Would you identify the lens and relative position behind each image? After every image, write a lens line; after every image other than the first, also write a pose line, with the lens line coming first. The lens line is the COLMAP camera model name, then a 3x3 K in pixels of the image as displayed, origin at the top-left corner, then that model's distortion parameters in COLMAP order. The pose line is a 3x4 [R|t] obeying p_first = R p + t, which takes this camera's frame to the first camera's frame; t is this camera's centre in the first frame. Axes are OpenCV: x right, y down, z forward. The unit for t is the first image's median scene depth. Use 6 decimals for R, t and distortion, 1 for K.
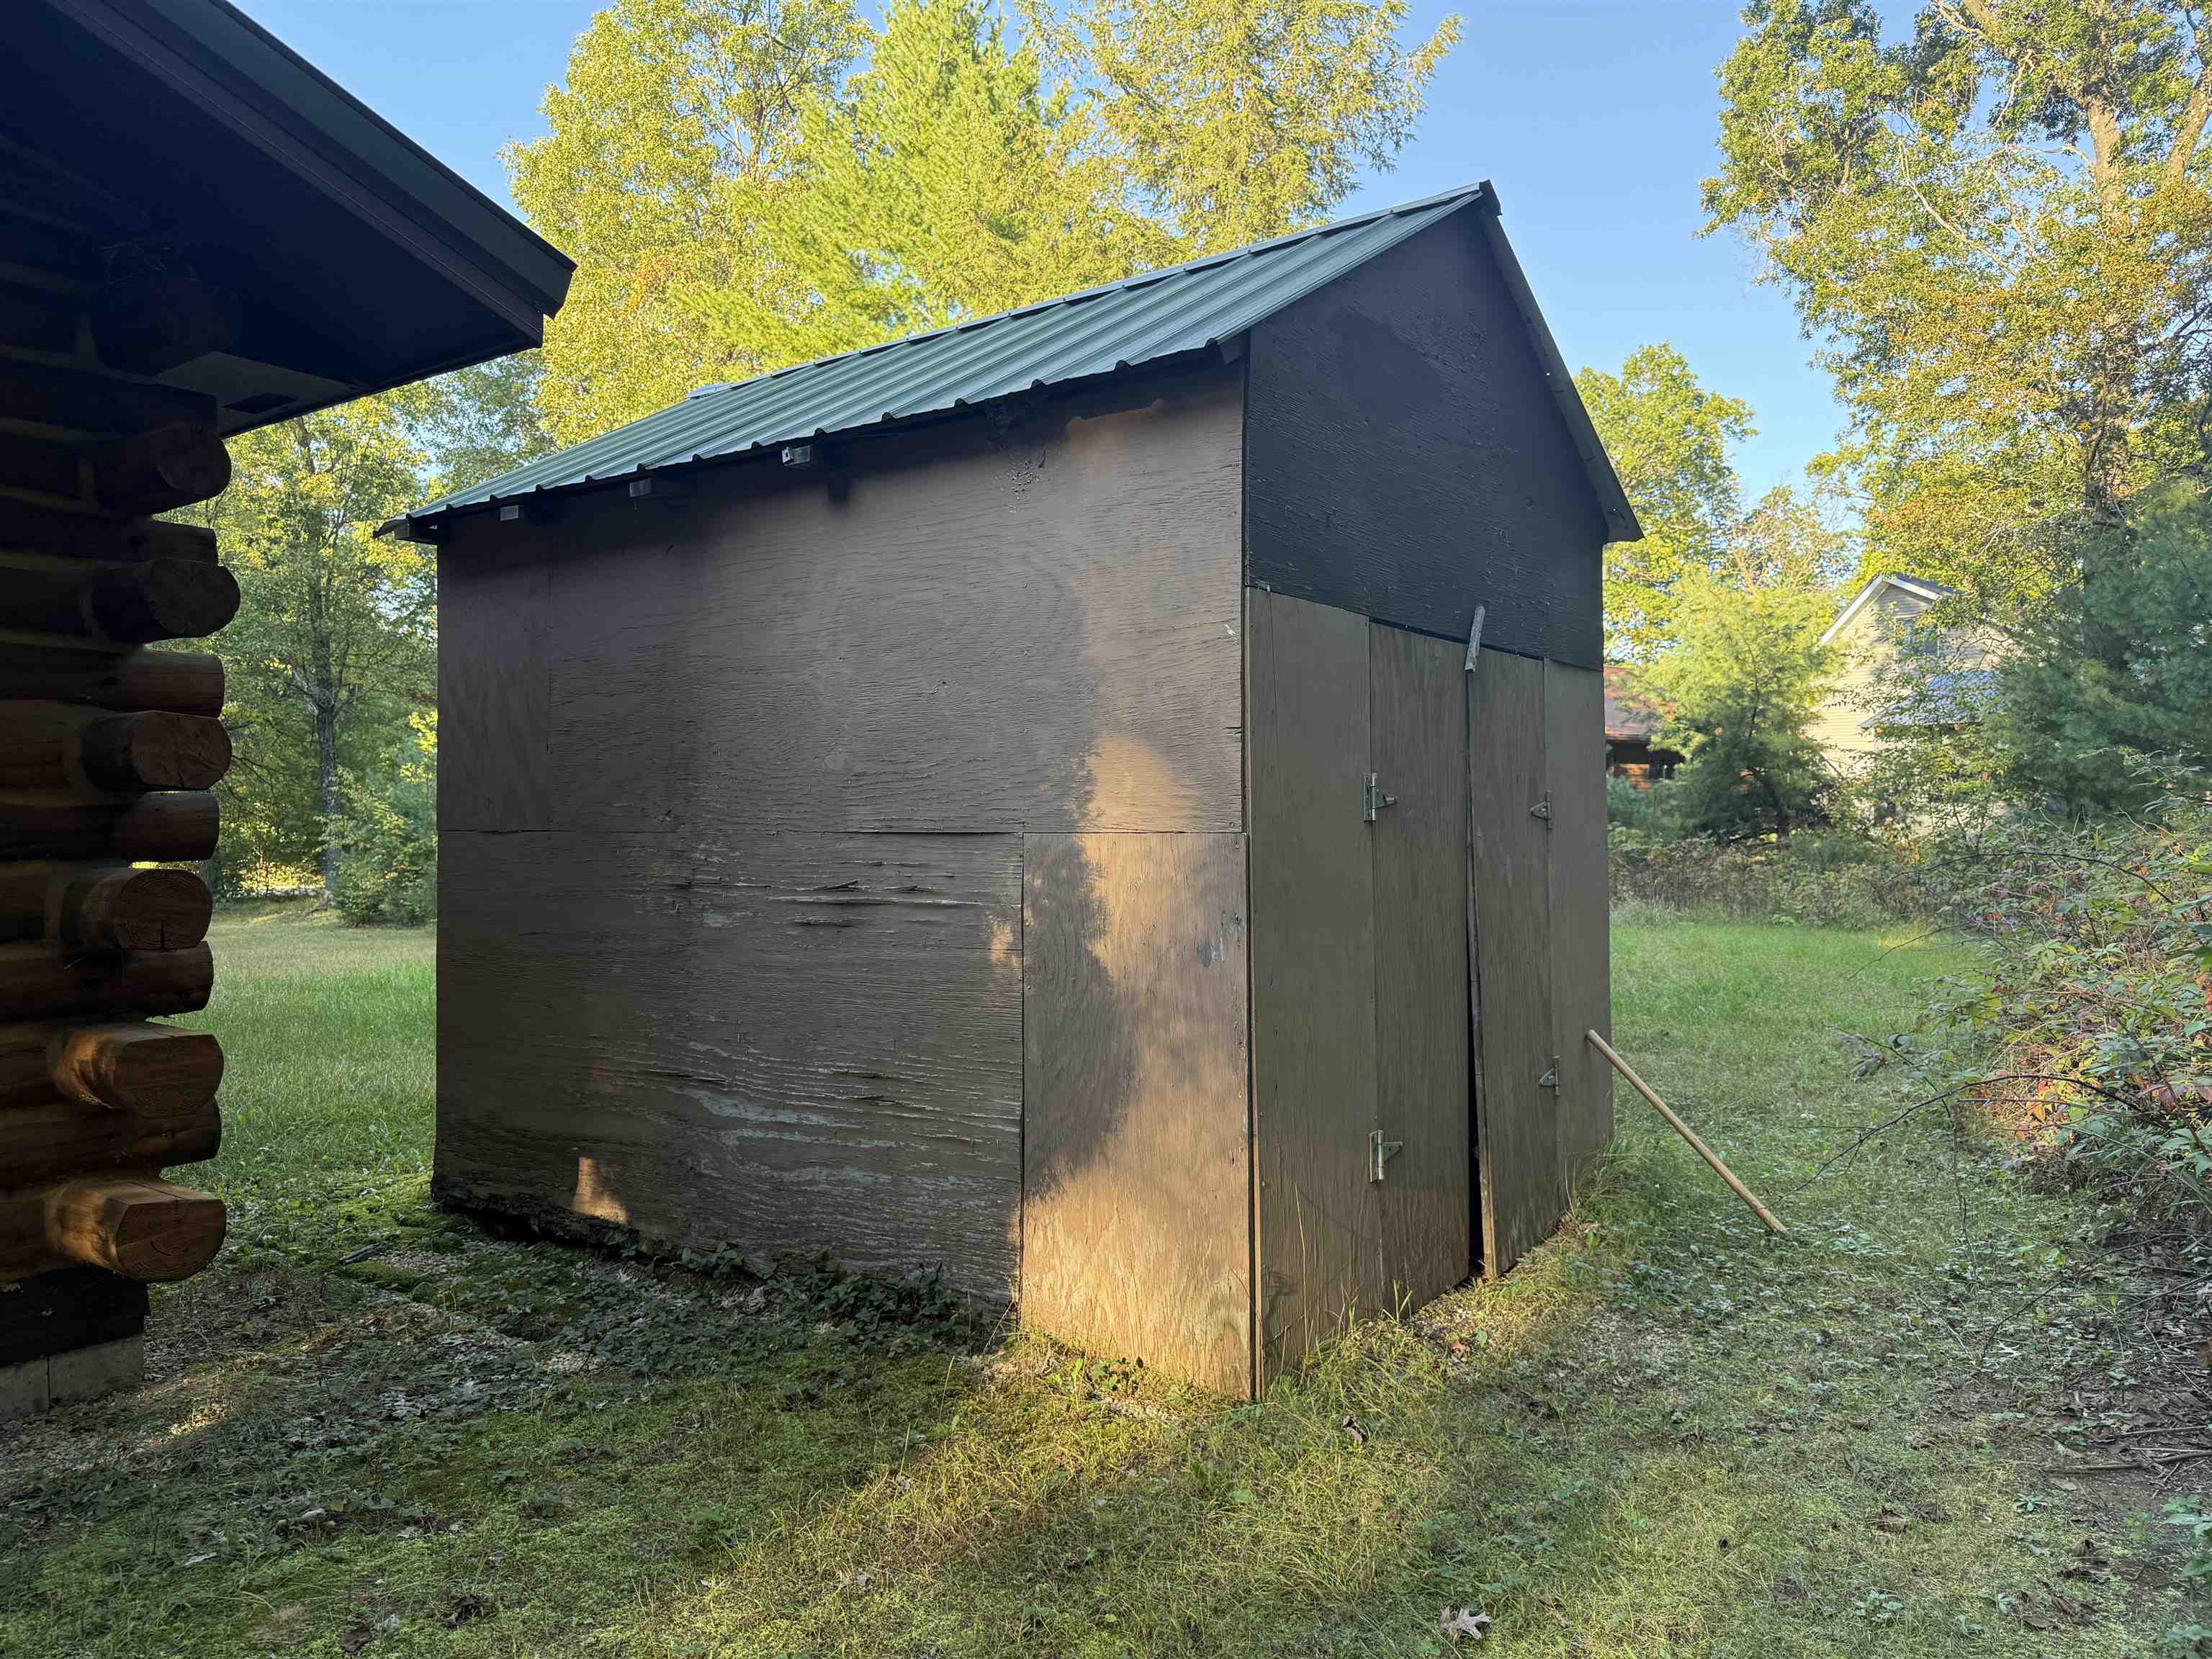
lens RADIAL K [[1567.1, 0, 1106.0], [0, 1567.1, 829.5], [0, 0, 1]] dist [-0.003976, -0.003386]
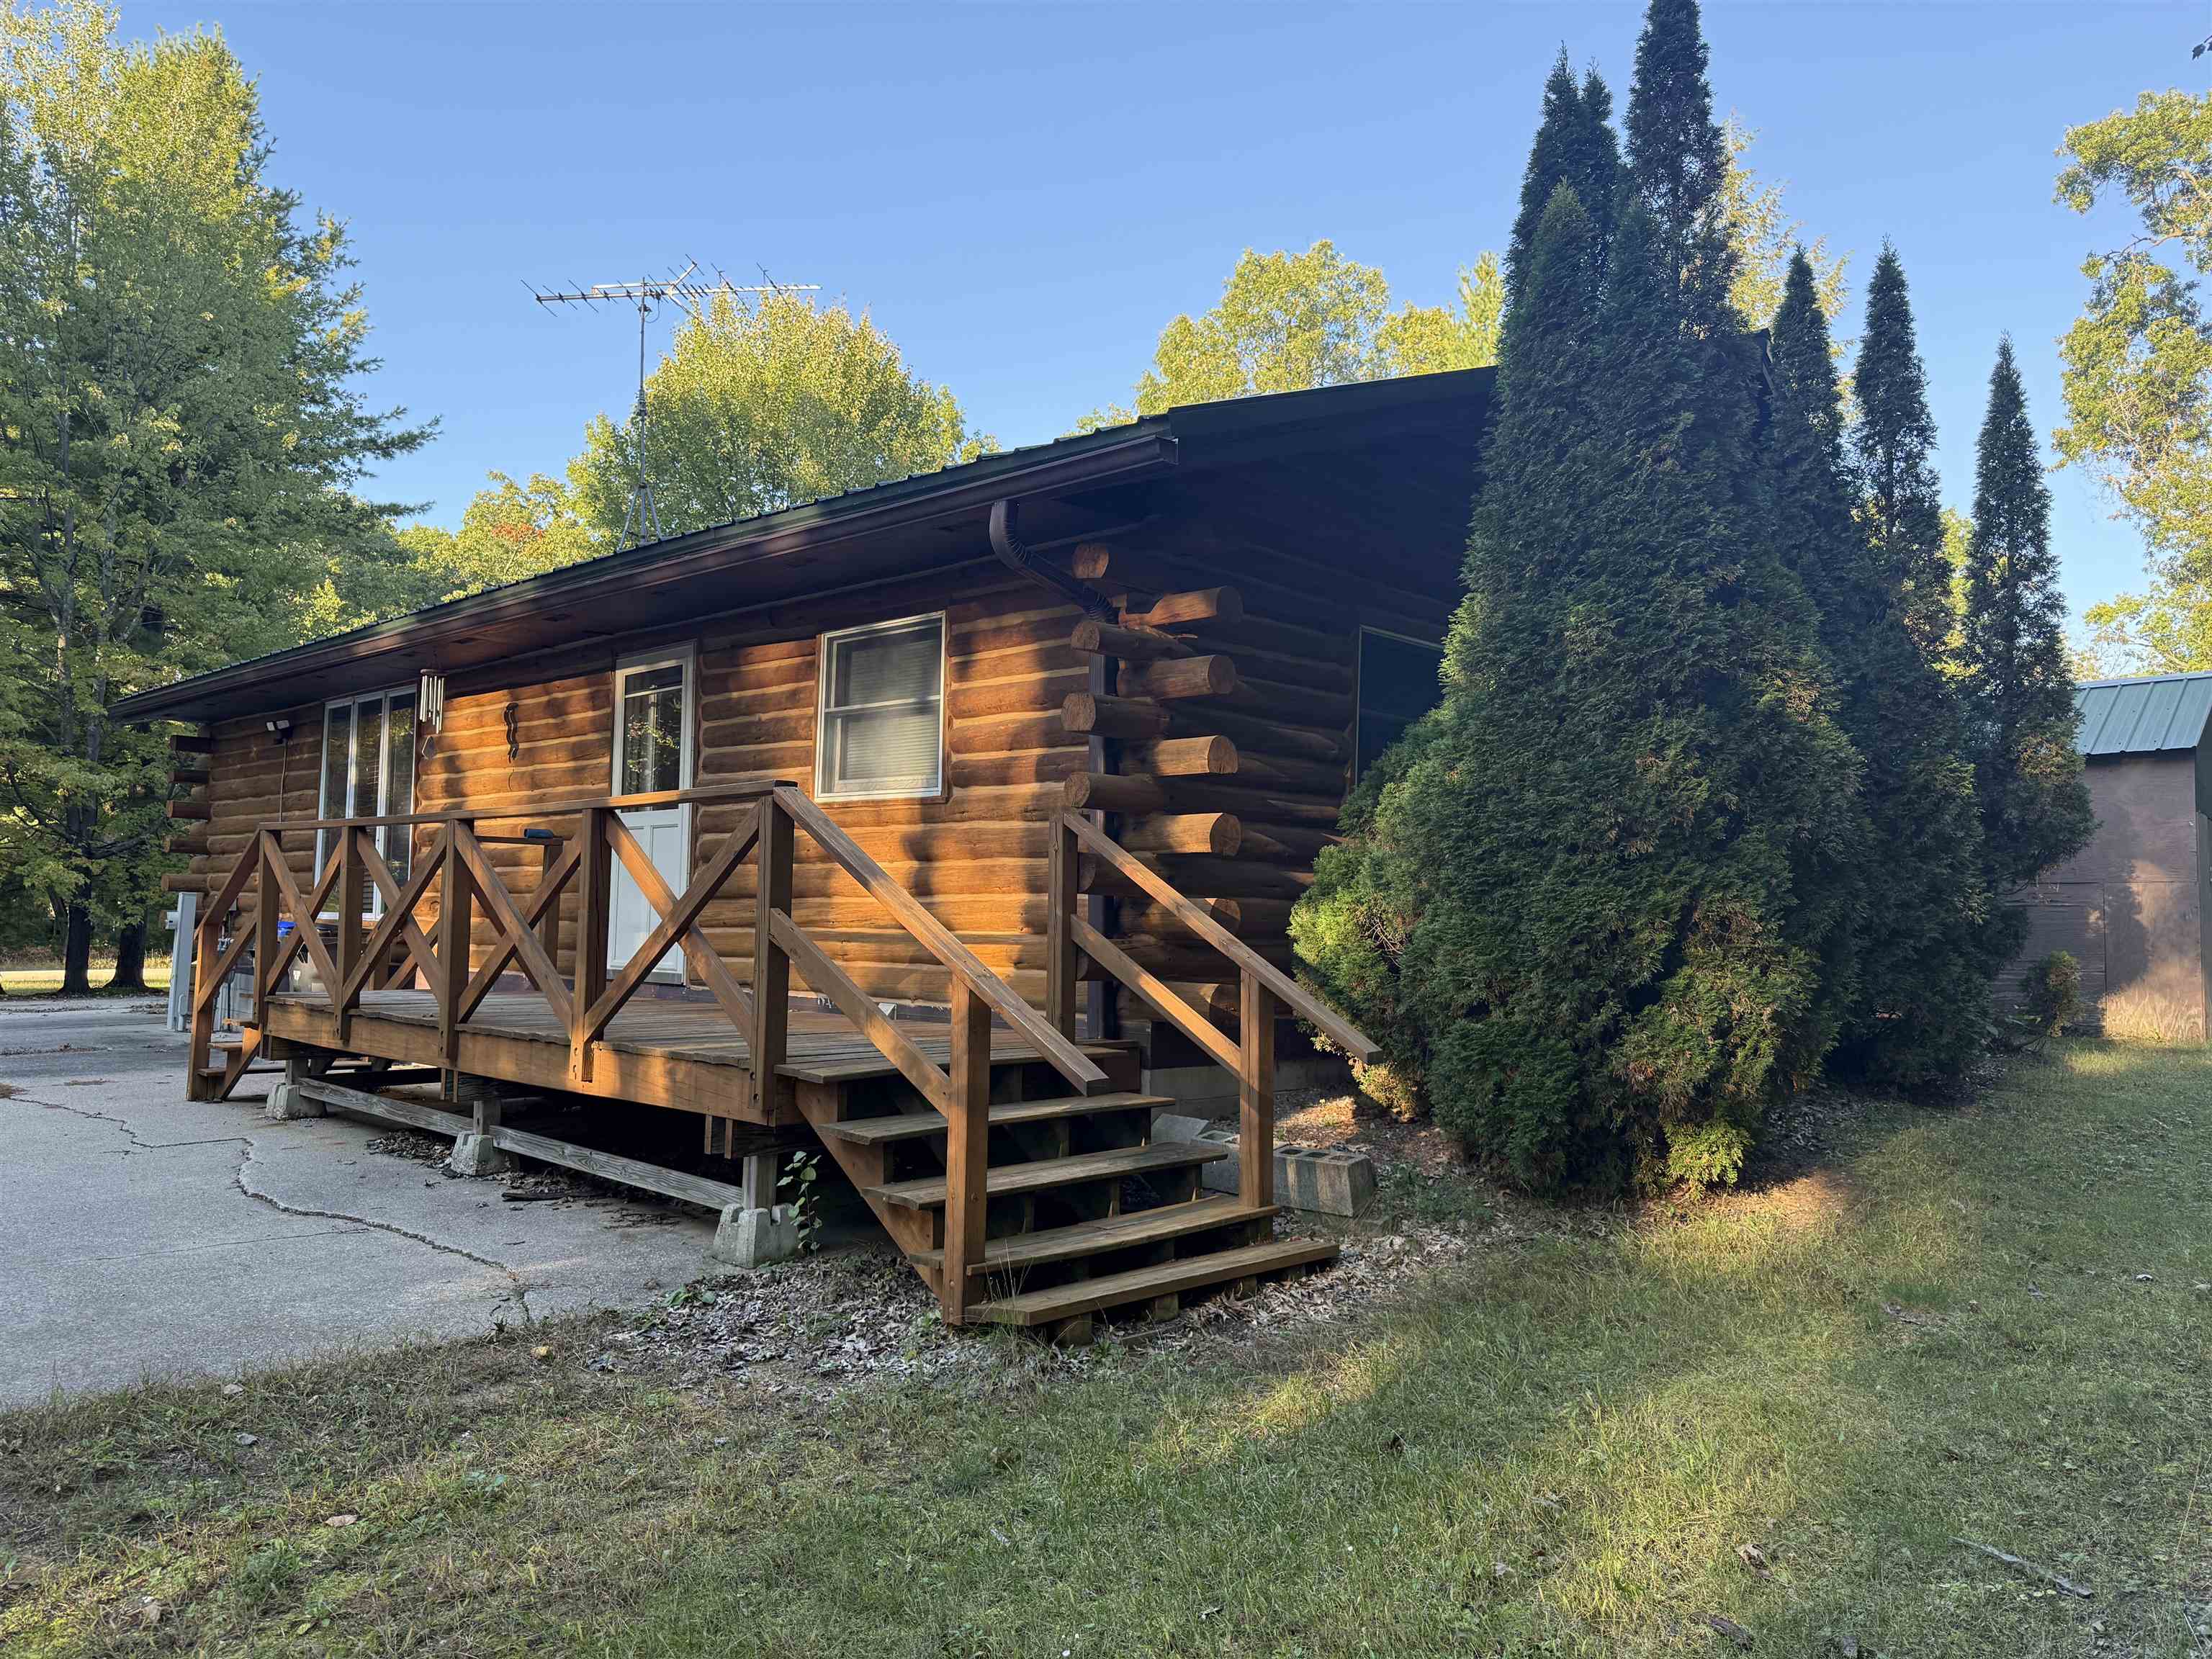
lens RADIAL K [[1567.1, 0, 1106.0], [0, 1567.1, 829.5], [0, 0, 1]] dist [-0.003976, -0.003386]
pose [[0.992776, 0.016245, -0.118880, -0.259817], [-0.025139, 0.996963, -0.073703, 0.027522], [0.117322, 0.076159, 0.990169, -0.374087]]
